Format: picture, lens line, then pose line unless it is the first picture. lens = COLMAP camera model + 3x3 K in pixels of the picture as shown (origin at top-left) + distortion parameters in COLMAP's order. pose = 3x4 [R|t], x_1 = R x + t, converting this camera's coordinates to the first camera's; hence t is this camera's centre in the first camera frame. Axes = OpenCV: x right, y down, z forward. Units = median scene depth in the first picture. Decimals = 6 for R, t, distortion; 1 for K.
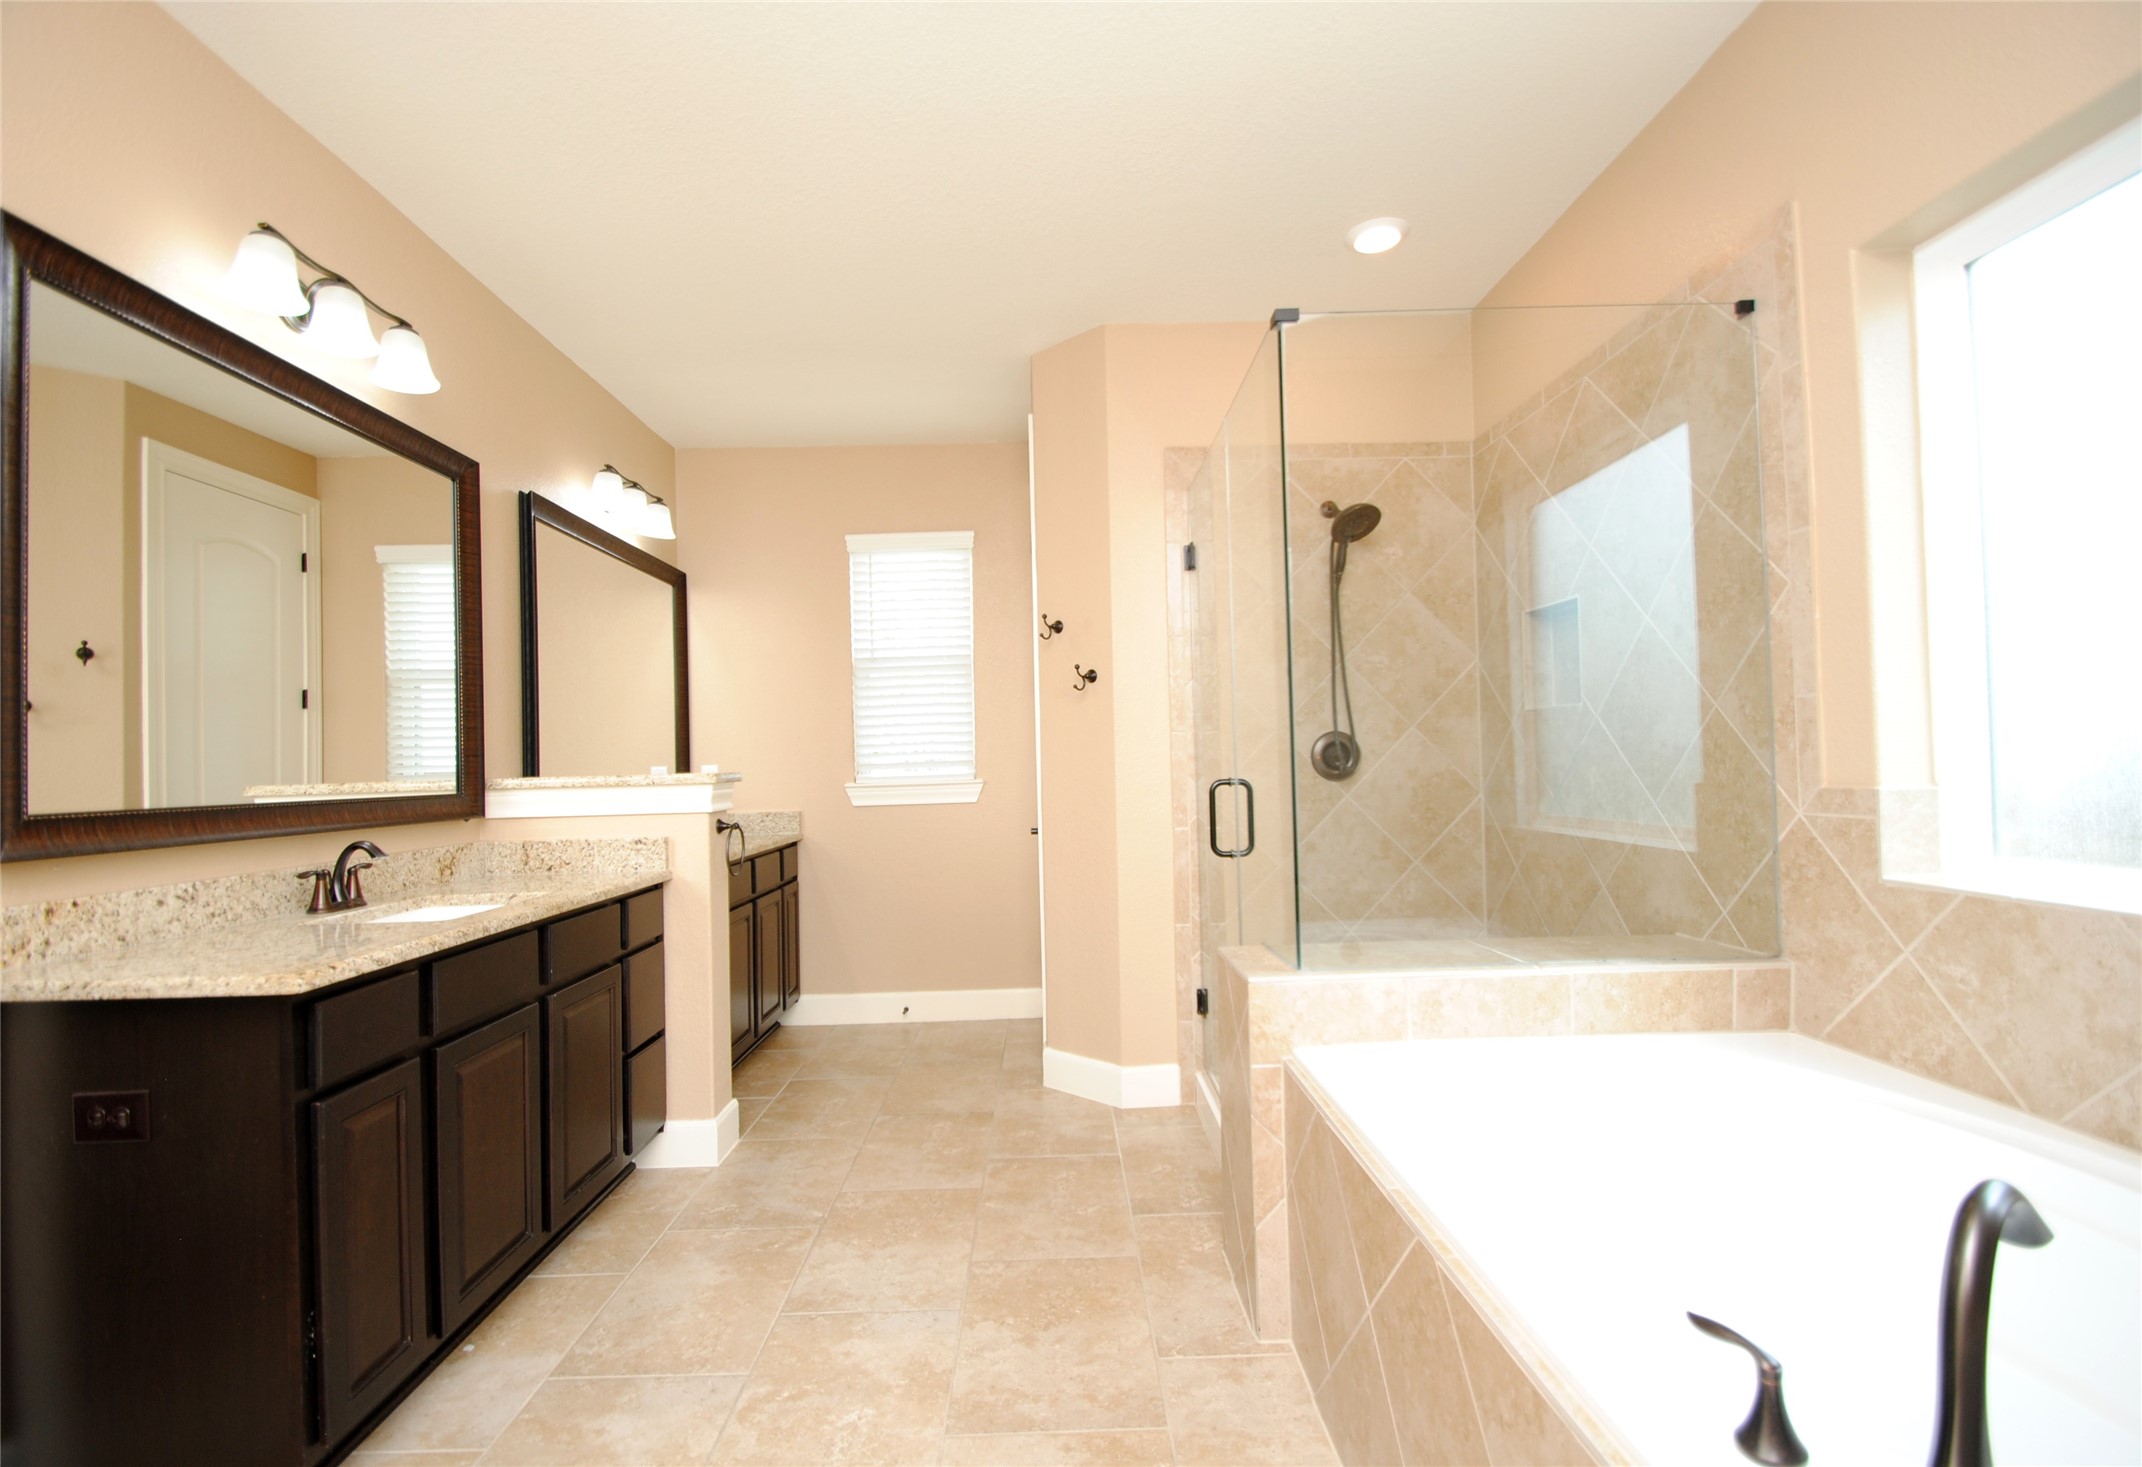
lens RADIAL K [[941.2, 0, 1070.4], [0, 941.2, 729.4], [0, 0, 1]] dist [-0.004412, -0.000440]
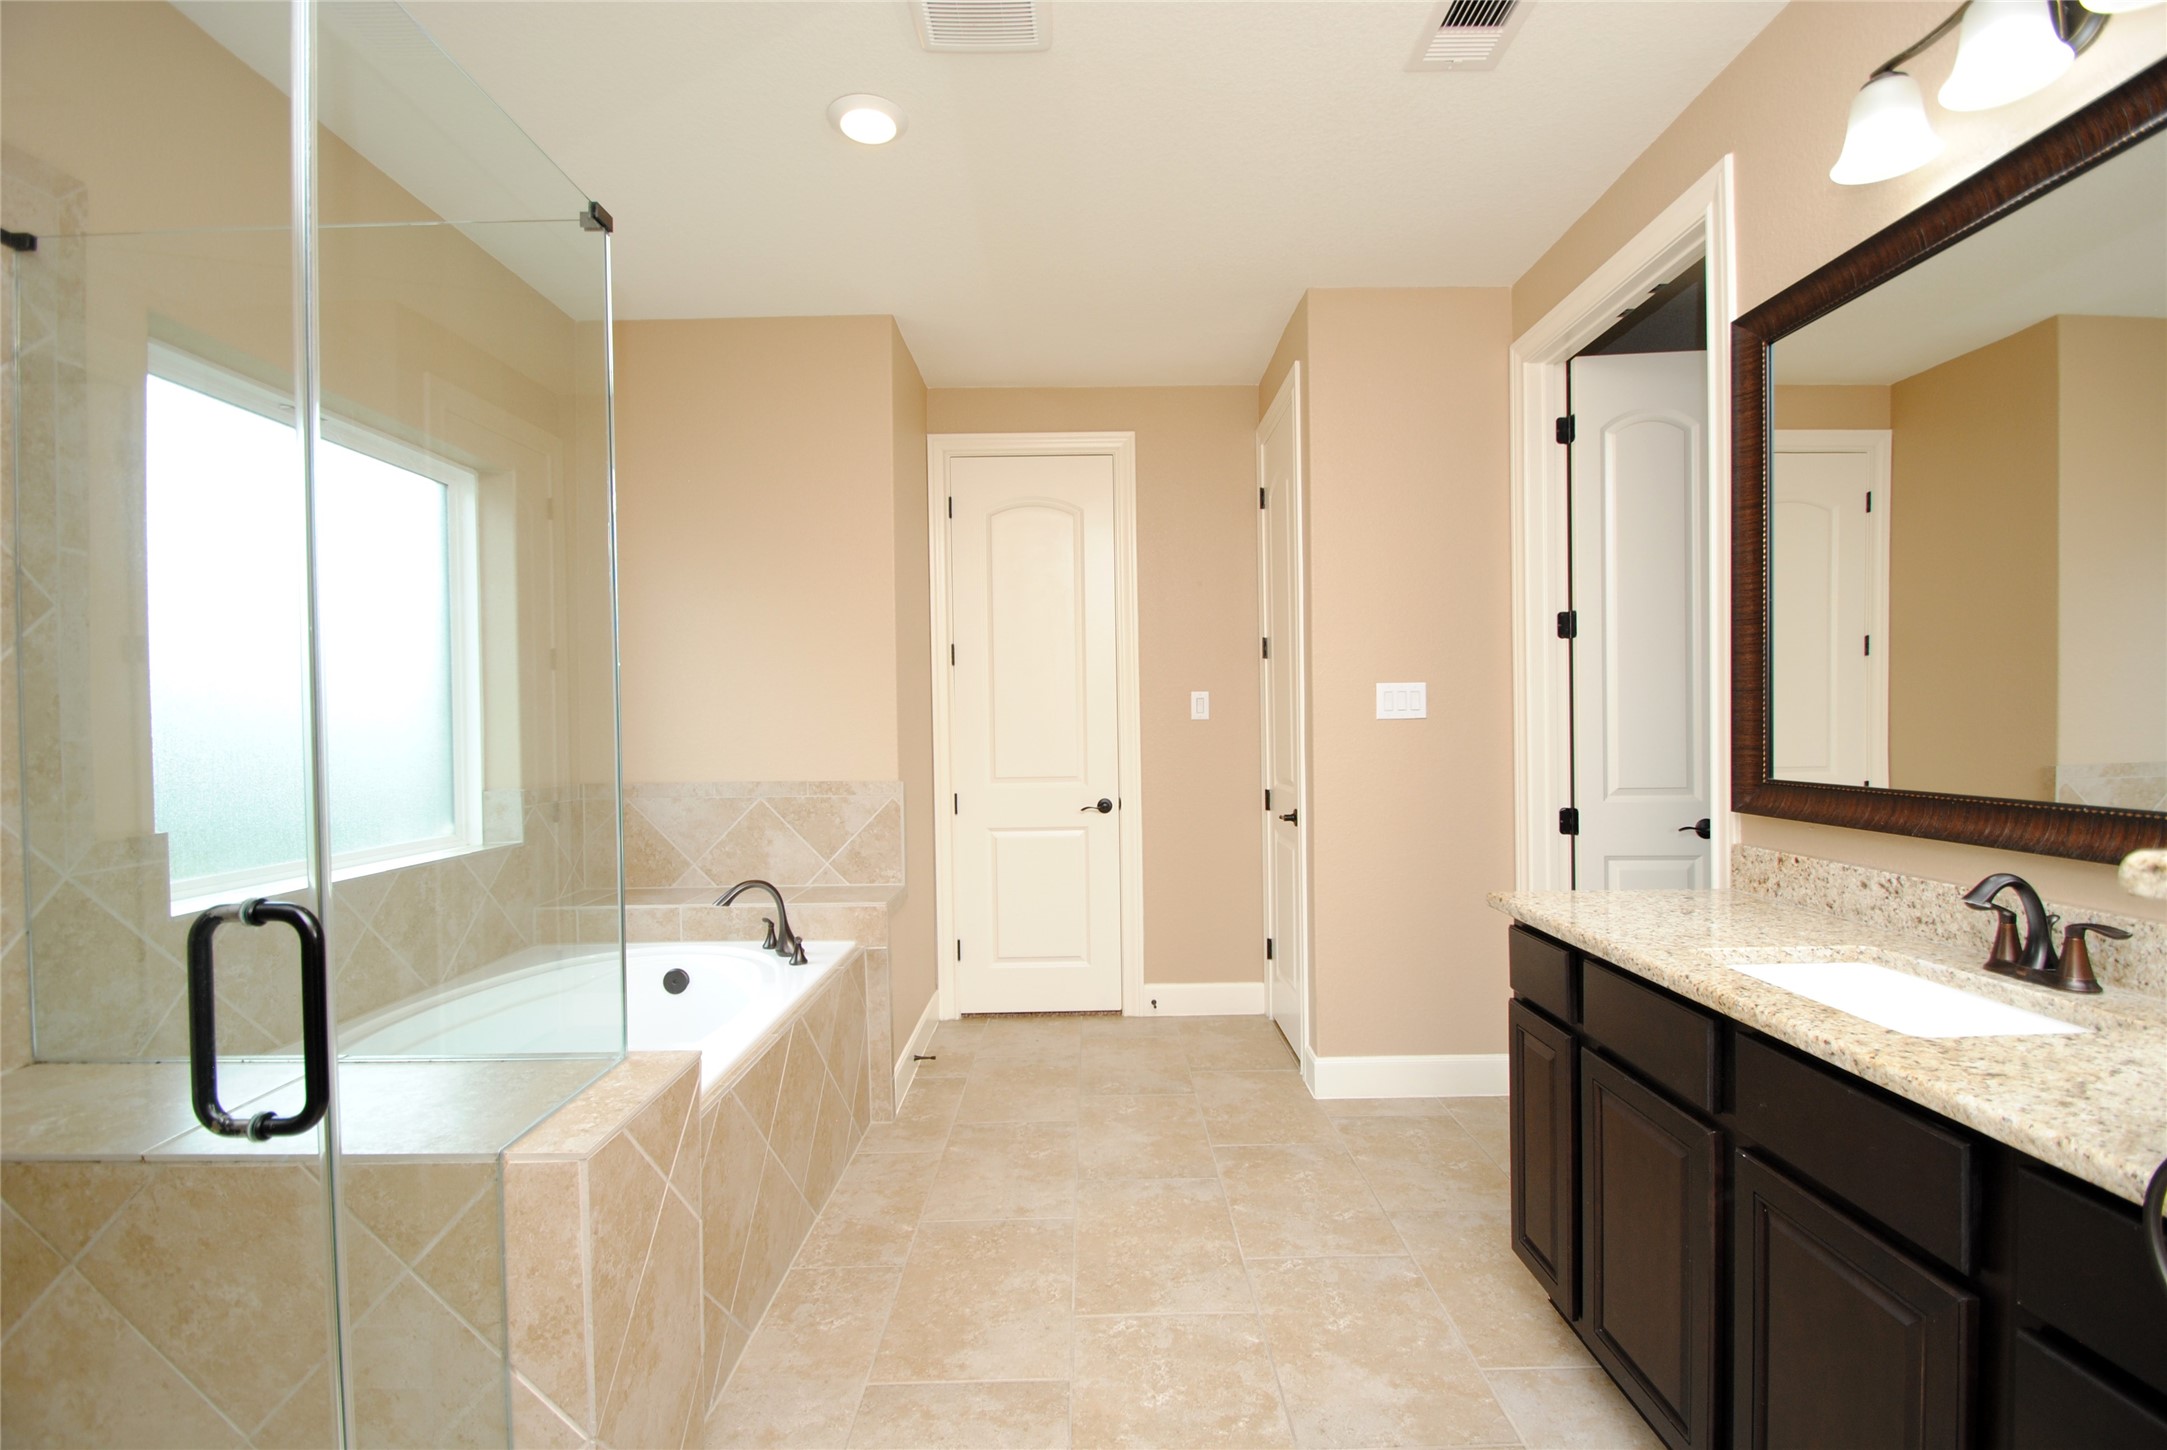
lens RADIAL K [[954.1, 0, 1102.4], [0, 954.1, 724.9], [0, 0, 1]] dist [0.012470, -0.015141]
pose [[-0.999035, 0.041337, 0.014841, -0.202640], [0.040838, 0.998637, -0.032516, 0.019522], [-0.016165, -0.031878, -0.999361, 1.974655]]
